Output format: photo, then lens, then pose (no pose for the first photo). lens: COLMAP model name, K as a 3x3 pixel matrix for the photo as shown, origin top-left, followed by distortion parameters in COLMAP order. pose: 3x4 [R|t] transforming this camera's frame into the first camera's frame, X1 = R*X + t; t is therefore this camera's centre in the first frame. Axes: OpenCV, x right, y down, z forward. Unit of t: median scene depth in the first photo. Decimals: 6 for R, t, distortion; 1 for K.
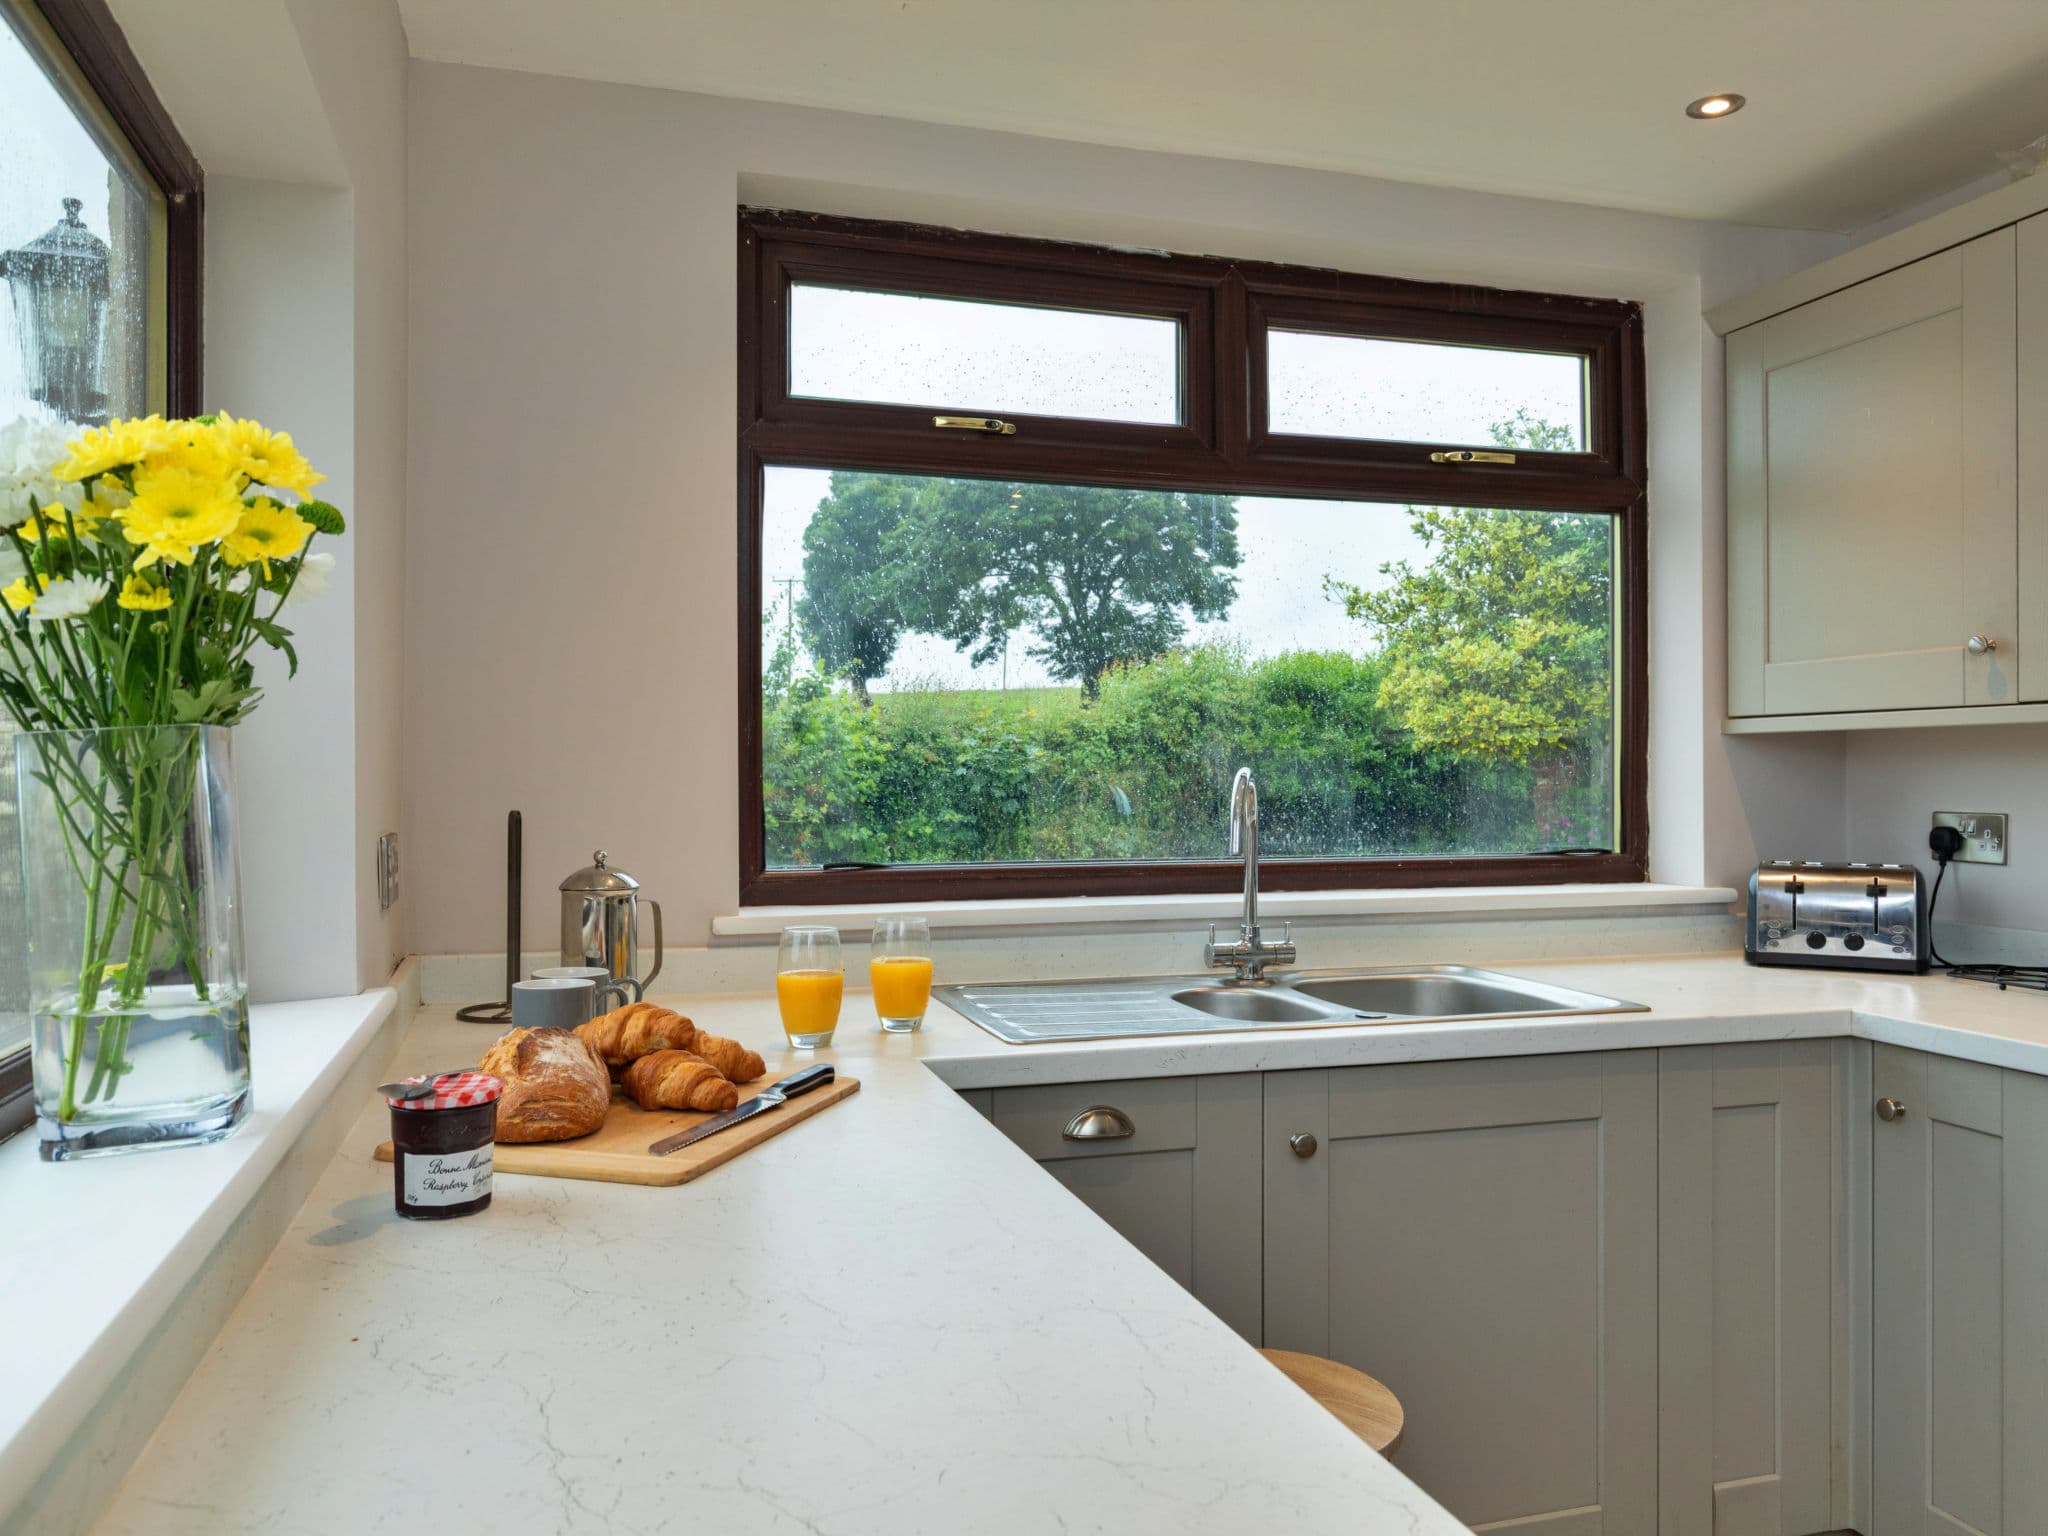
lens RADIAL K [[1508.3, 0, 1025.6], [0, 1508.3, 766.9], [0, 0, 1]] dist [0.010175, -0.016572]
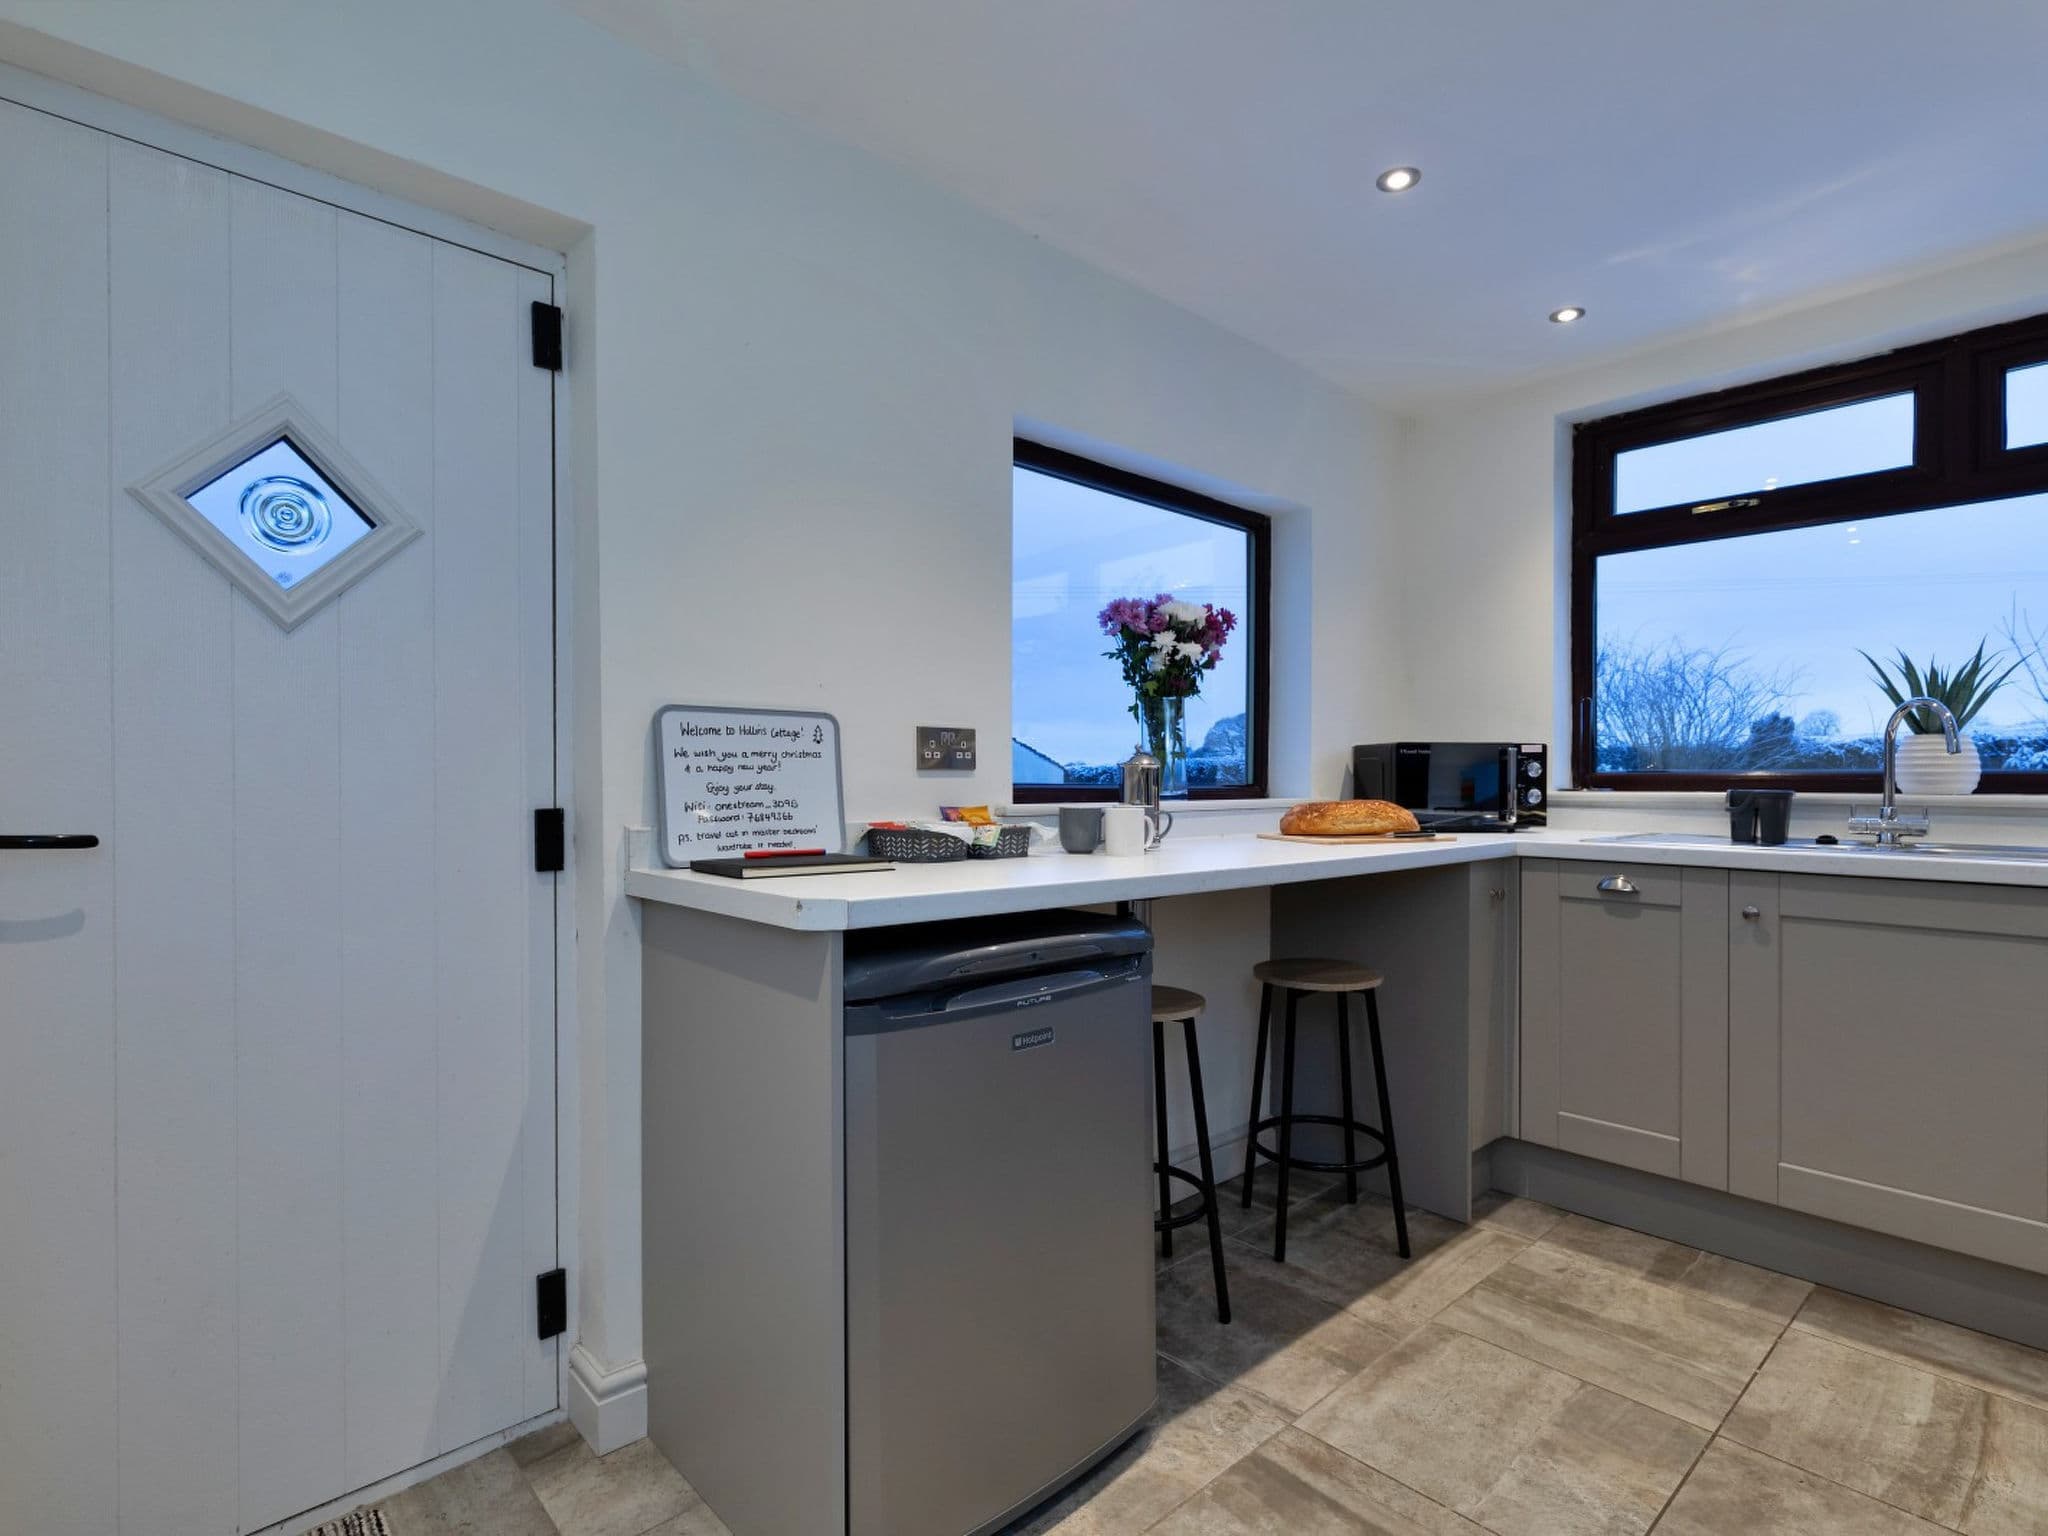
lens RADIAL K [[1028.8, 0, 1031.9], [0, 1028.8, 778.1], [0, 0, 1]] dist [0.005203, -0.001498]
pose [[0.430336, 0.001907, -0.902667, 0.621295], [-0.000029, 0.999998, 0.002099, 0.065885], [0.902669, -0.000877, 0.430335, -0.166479]]
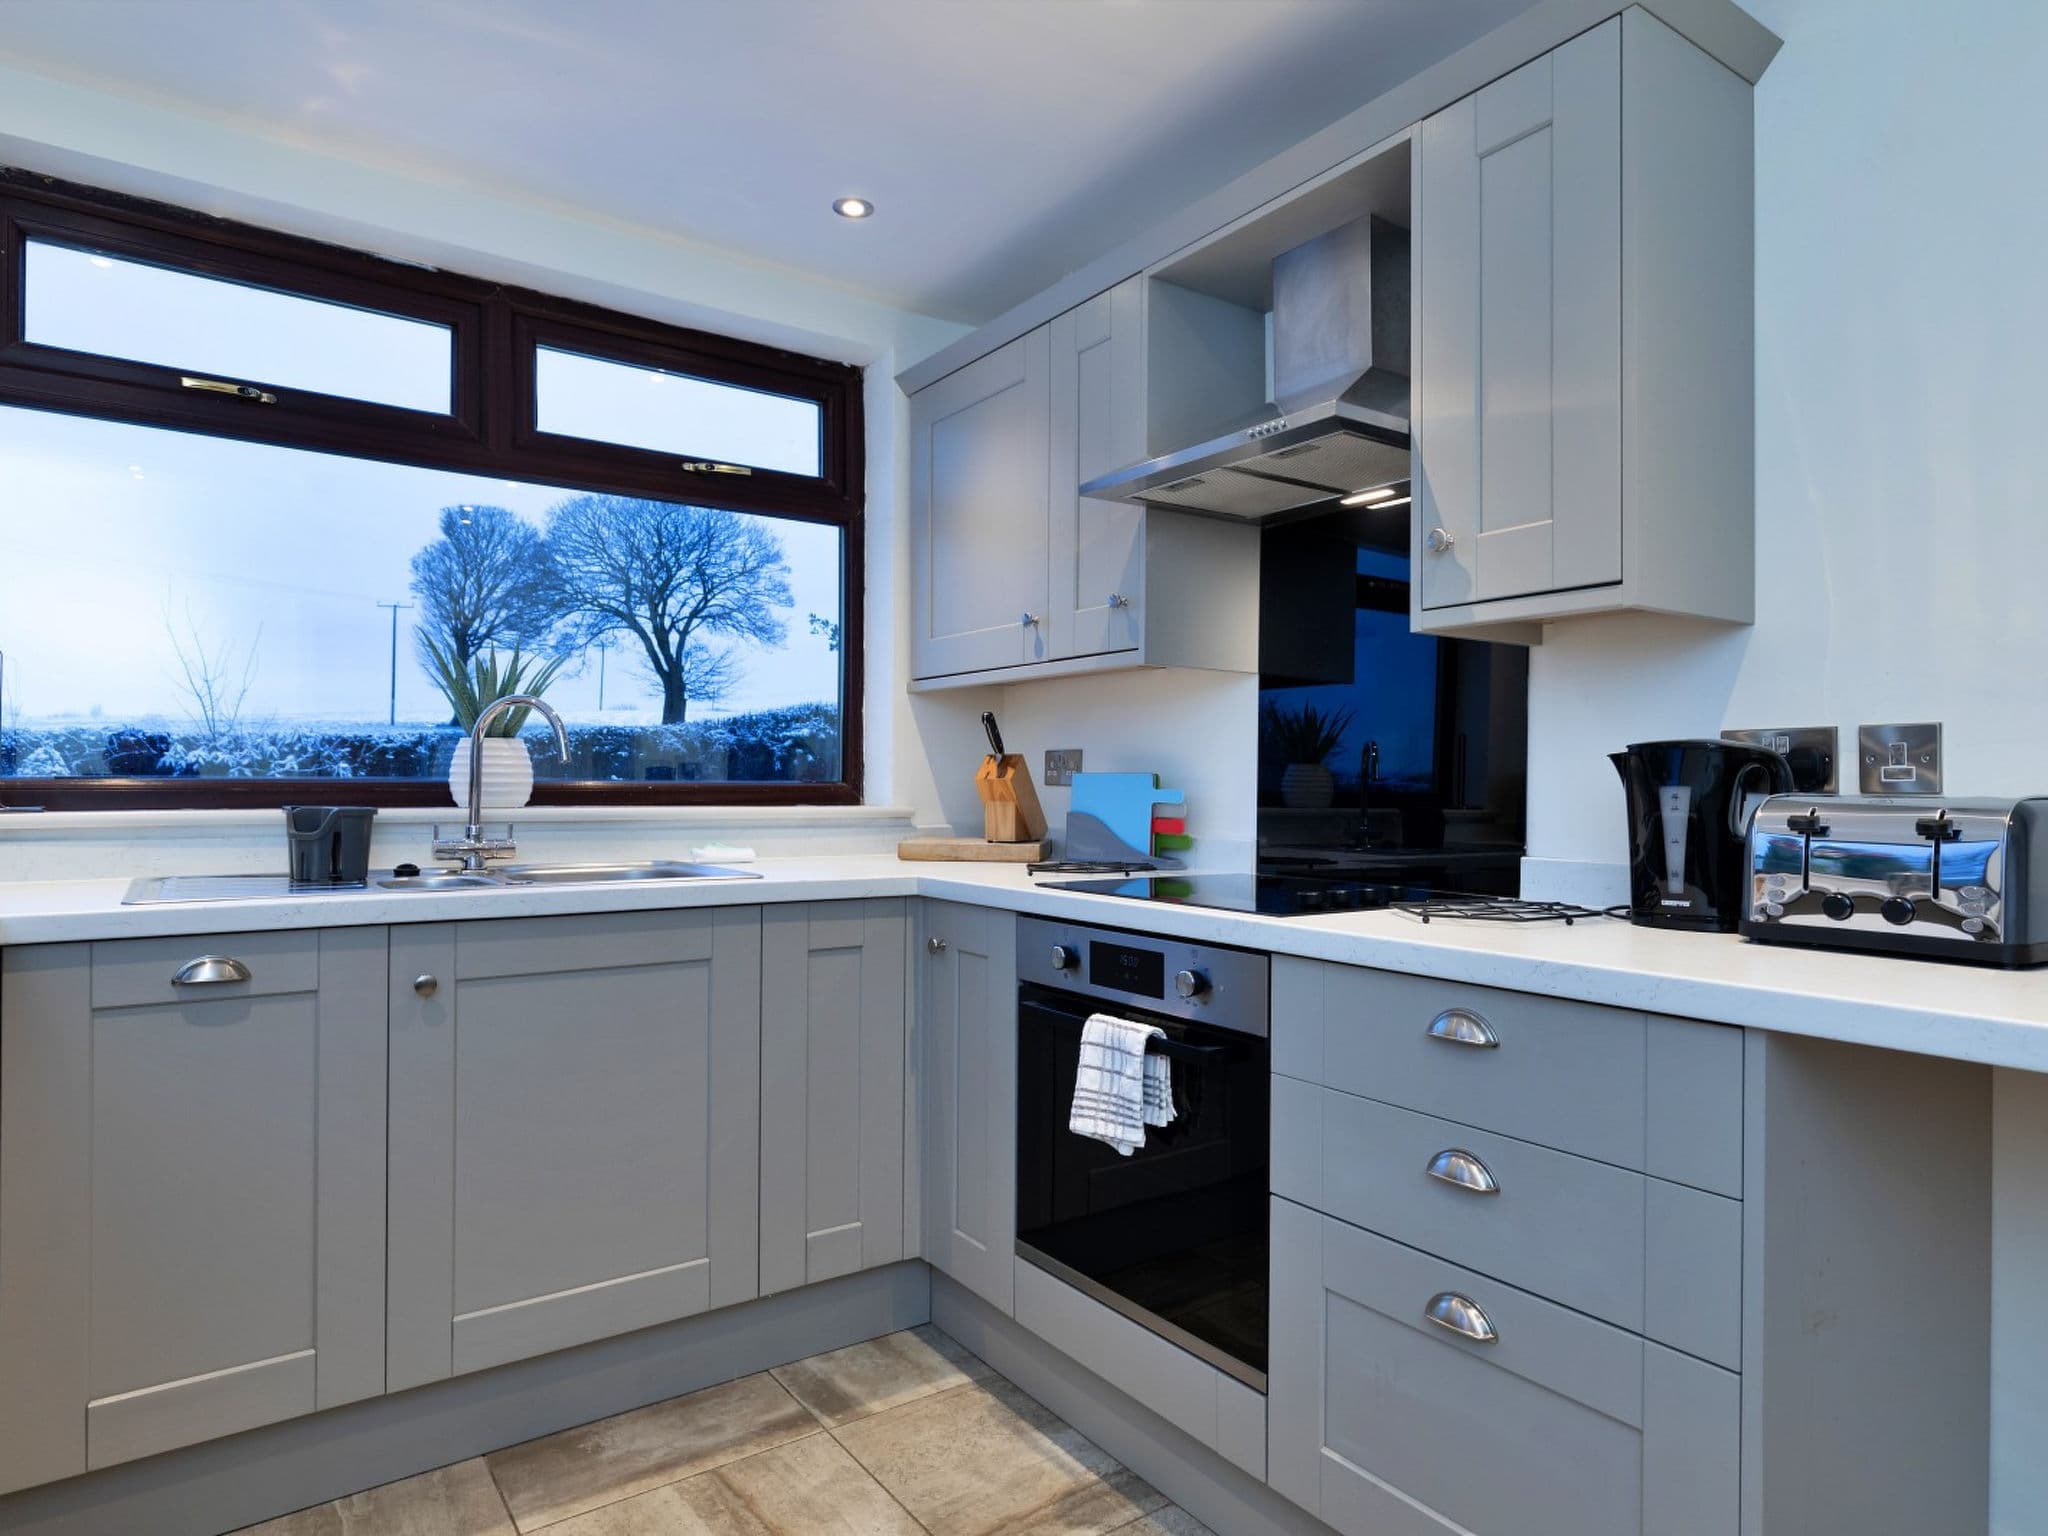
lens RADIAL K [[1197.1, 0, 1040.1], [0, 1197.1, 781.9], [0, 0, 1]] dist [0.004168, 0.000998]
pose [[0.946157, 0.007494, 0.323621, 0.237376], [-0.008217, 0.999966, 0.000867, 0.058116], [-0.323604, -0.003480, 0.946186, -0.048950]]
